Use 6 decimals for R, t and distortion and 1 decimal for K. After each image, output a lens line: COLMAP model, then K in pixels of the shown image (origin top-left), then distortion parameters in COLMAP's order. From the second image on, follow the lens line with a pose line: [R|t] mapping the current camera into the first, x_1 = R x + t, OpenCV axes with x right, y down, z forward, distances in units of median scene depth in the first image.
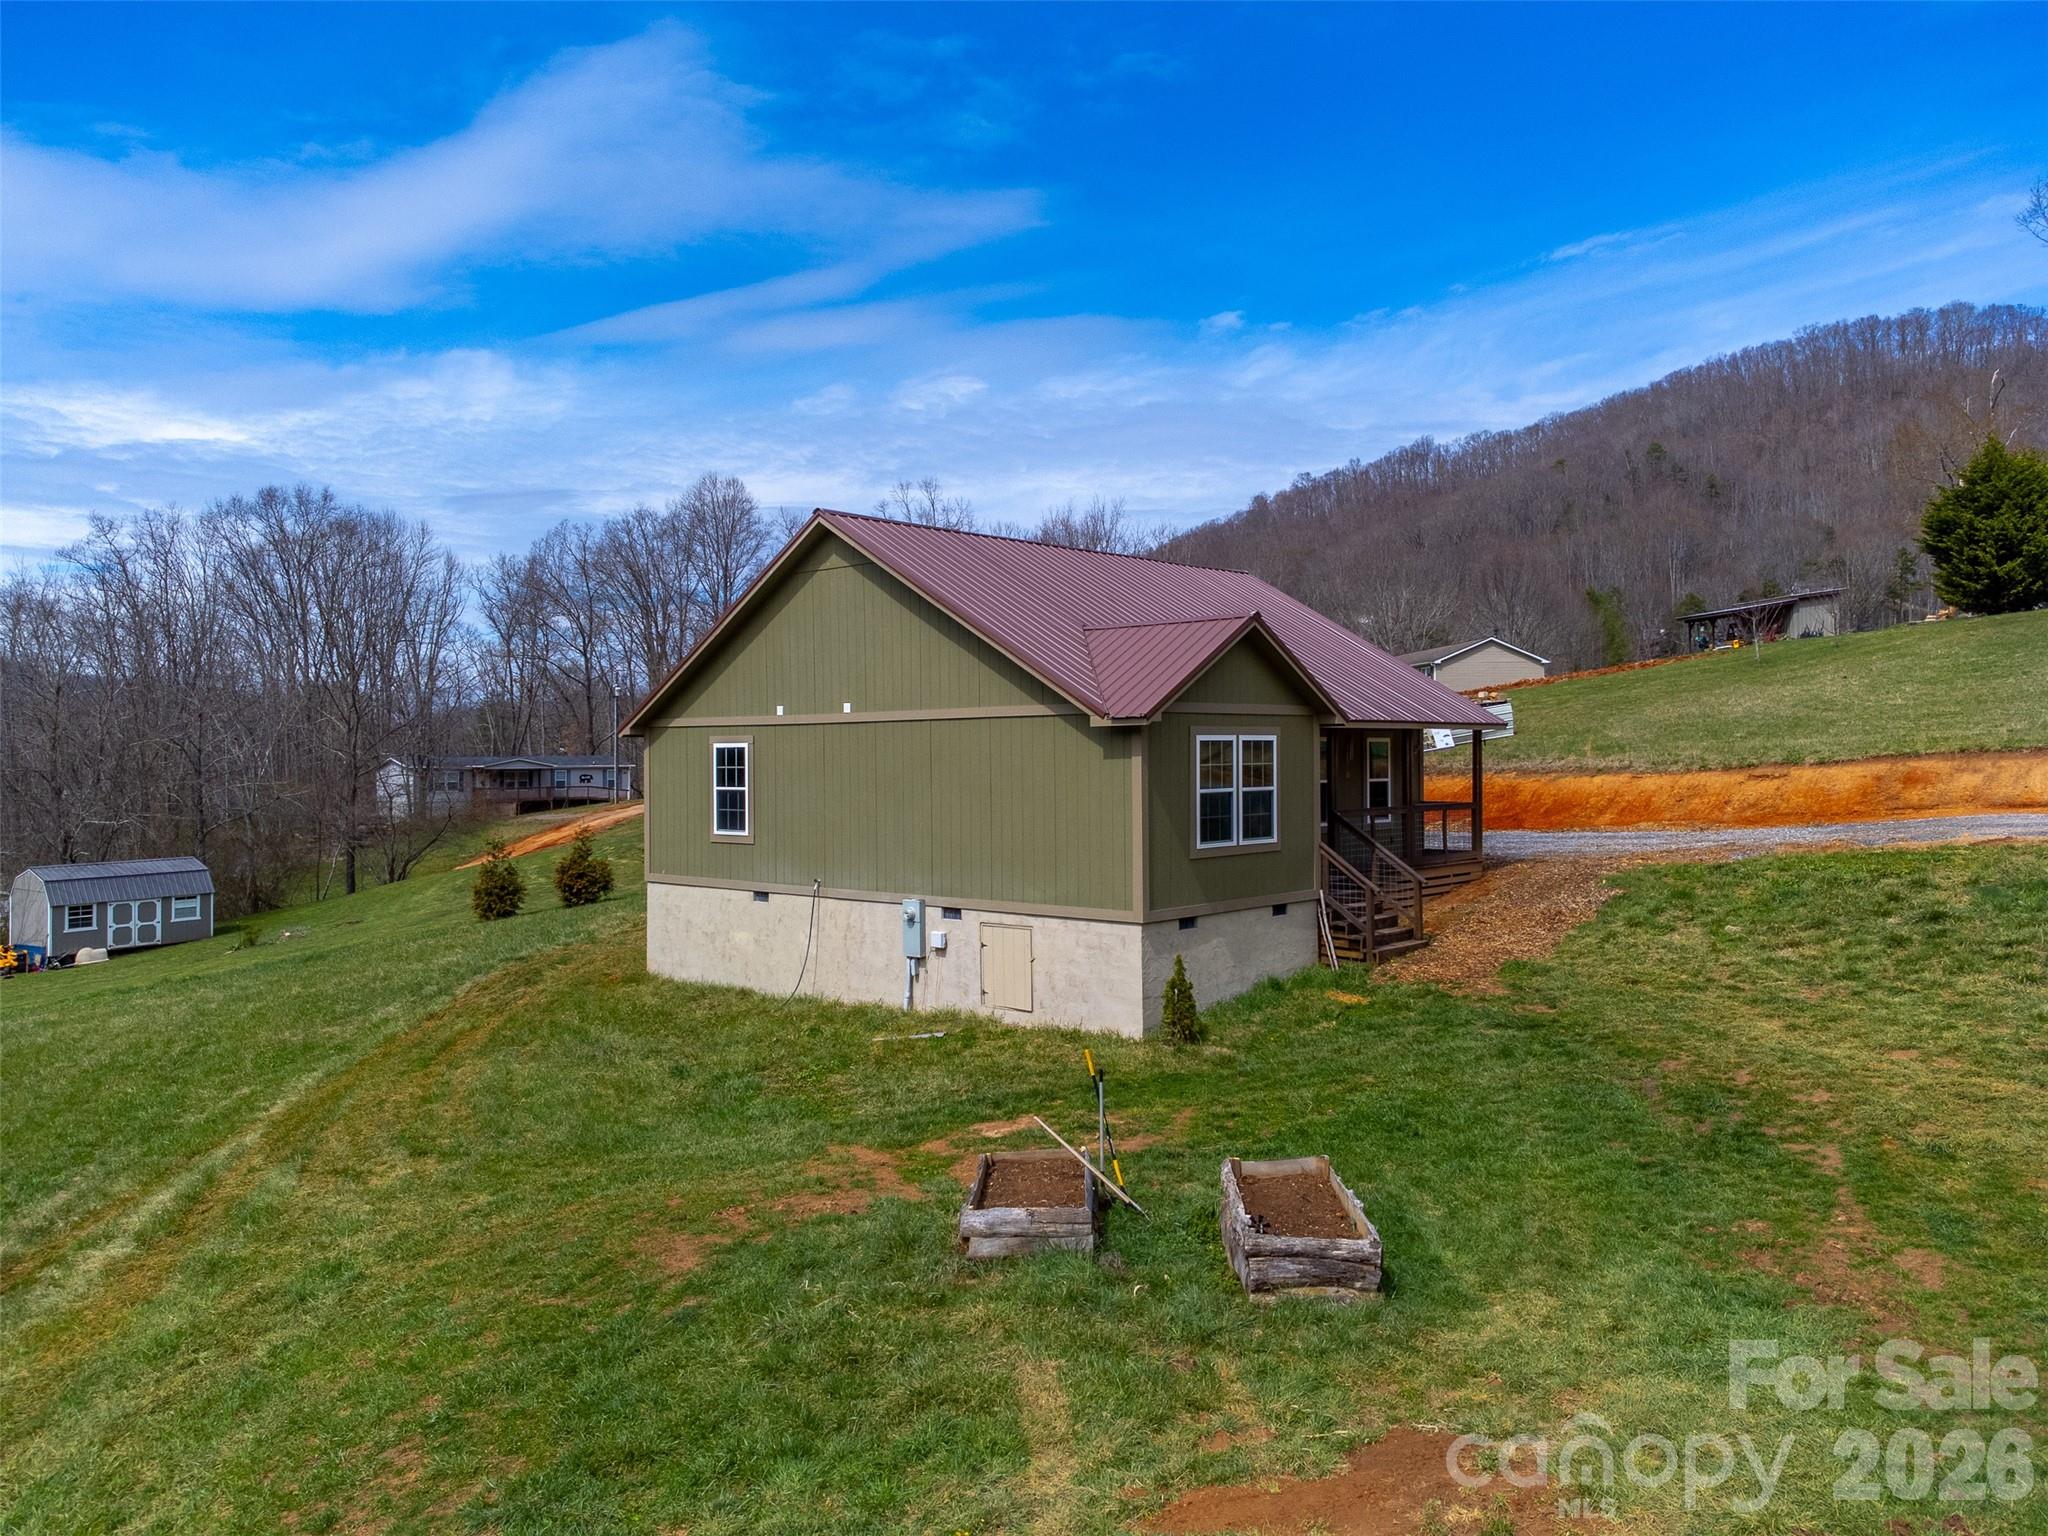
lens RADIAL K [[1528.7, 0, 1019.8], [0, 1528.7, 775.8], [0, 0, 1]] dist [0.018636, 0.005222]
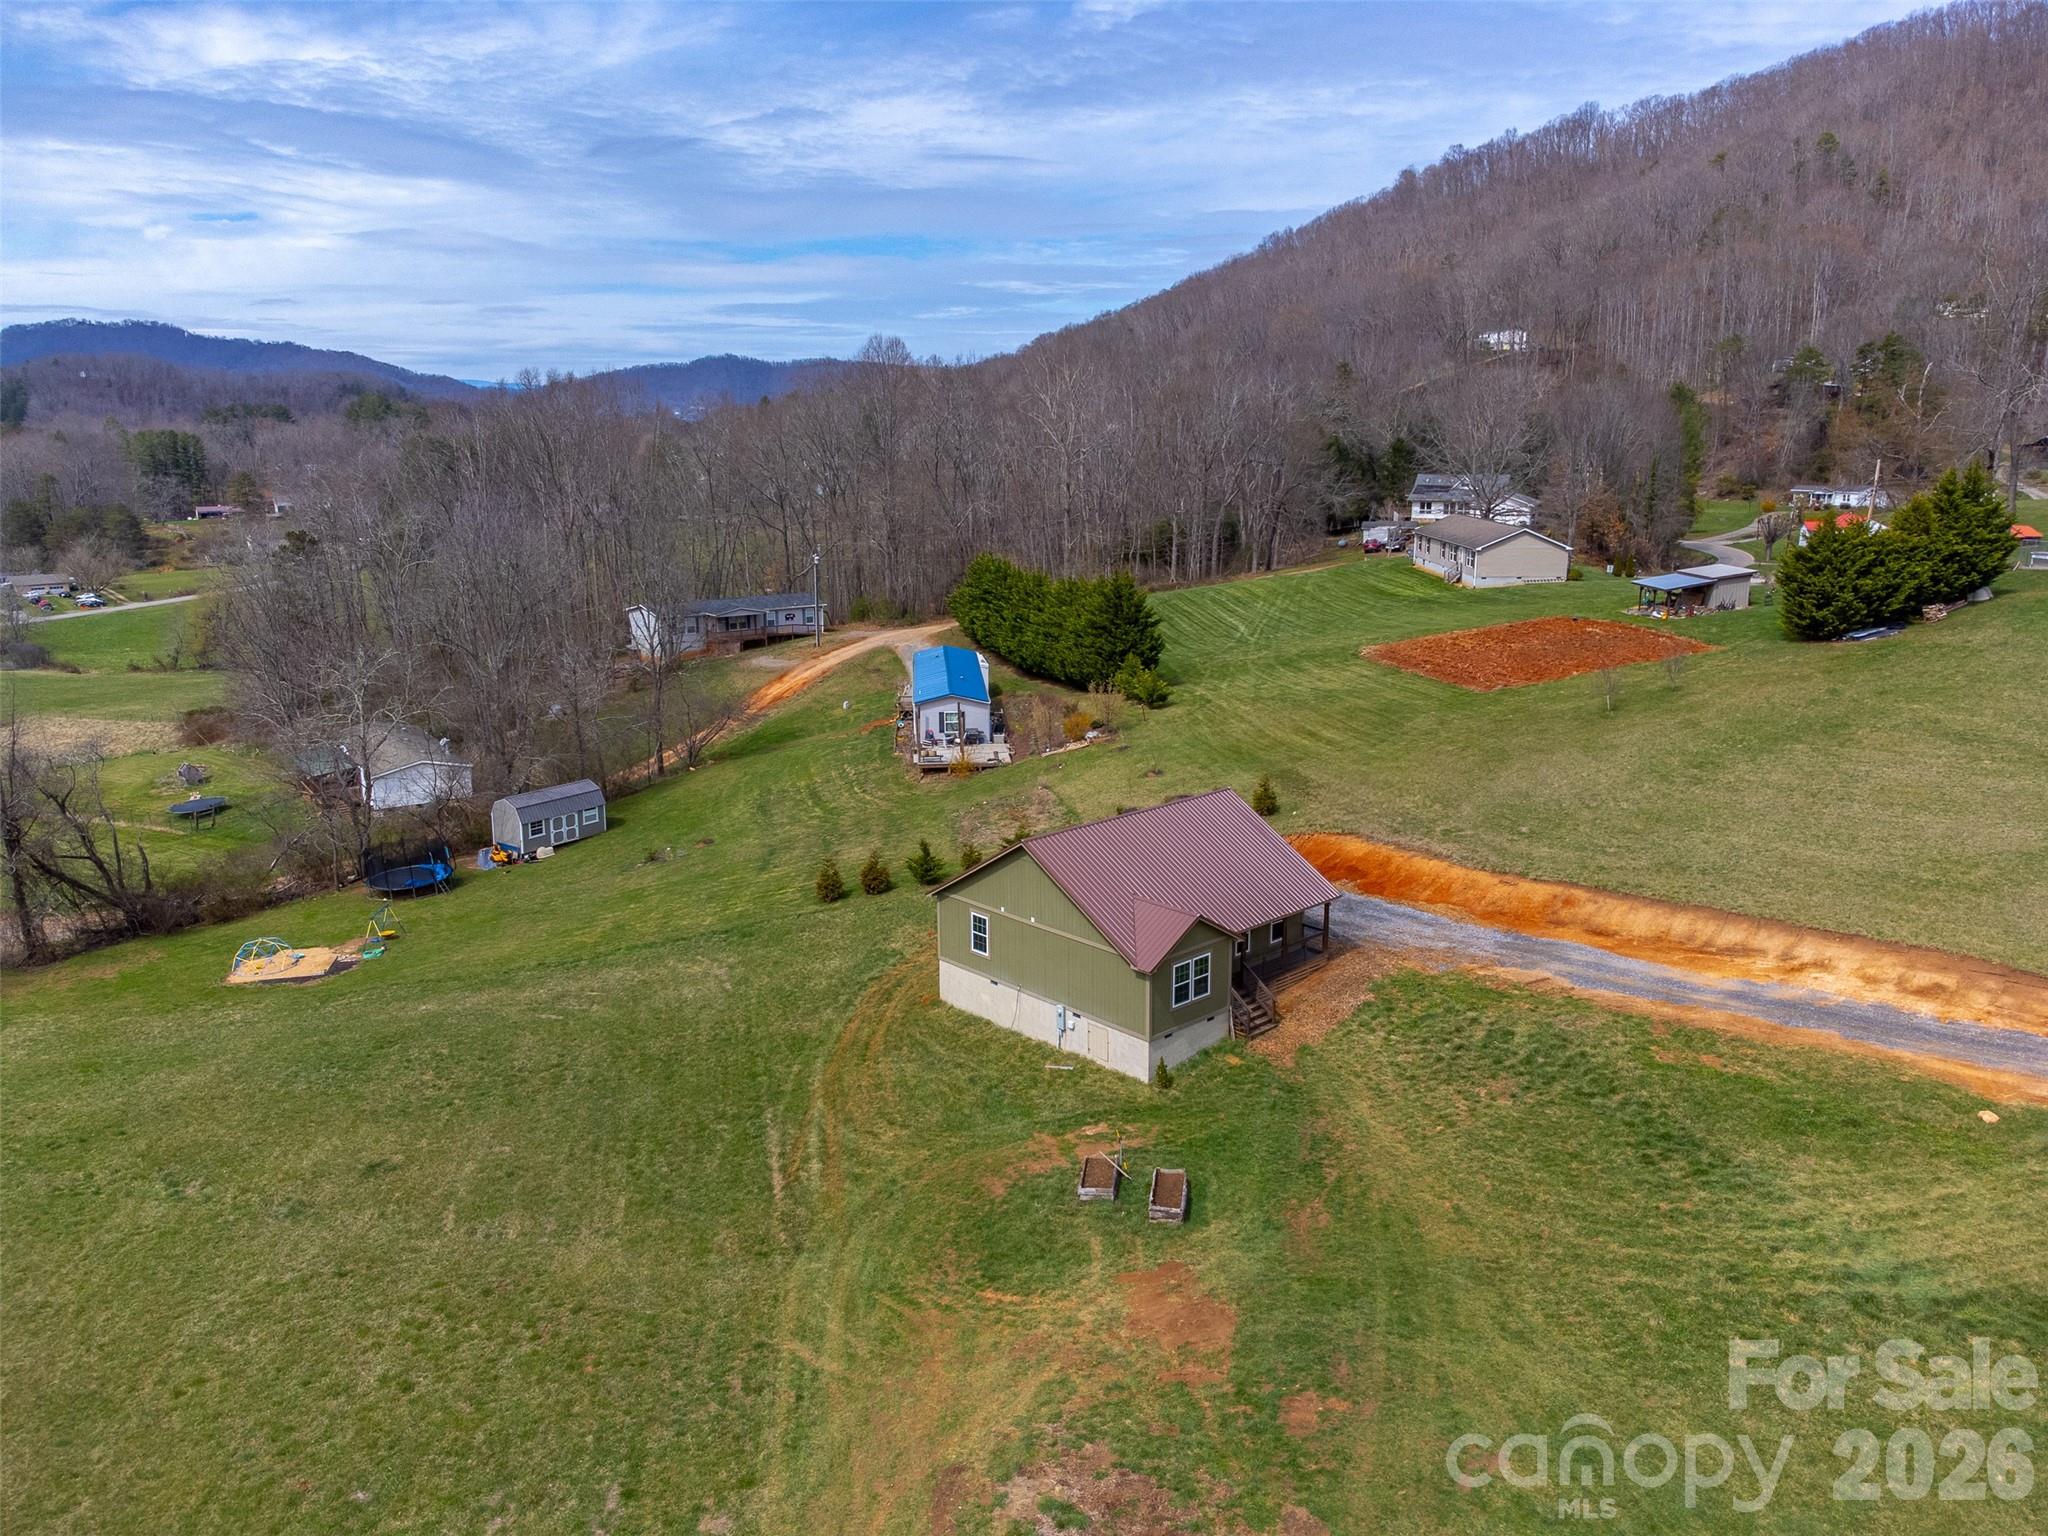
lens RADIAL K [[1481.8, 0, 1011.4], [0, 1481.8, 770.6], [0, 0, 1]] dist [0.033536, -0.008555]
pose [[0.995839, 0.017270, -0.089484, 0.056991], [0.001231, 0.979243, 0.202688, -0.773247], [0.091127, -0.201955, 0.975146, -1.249093]]
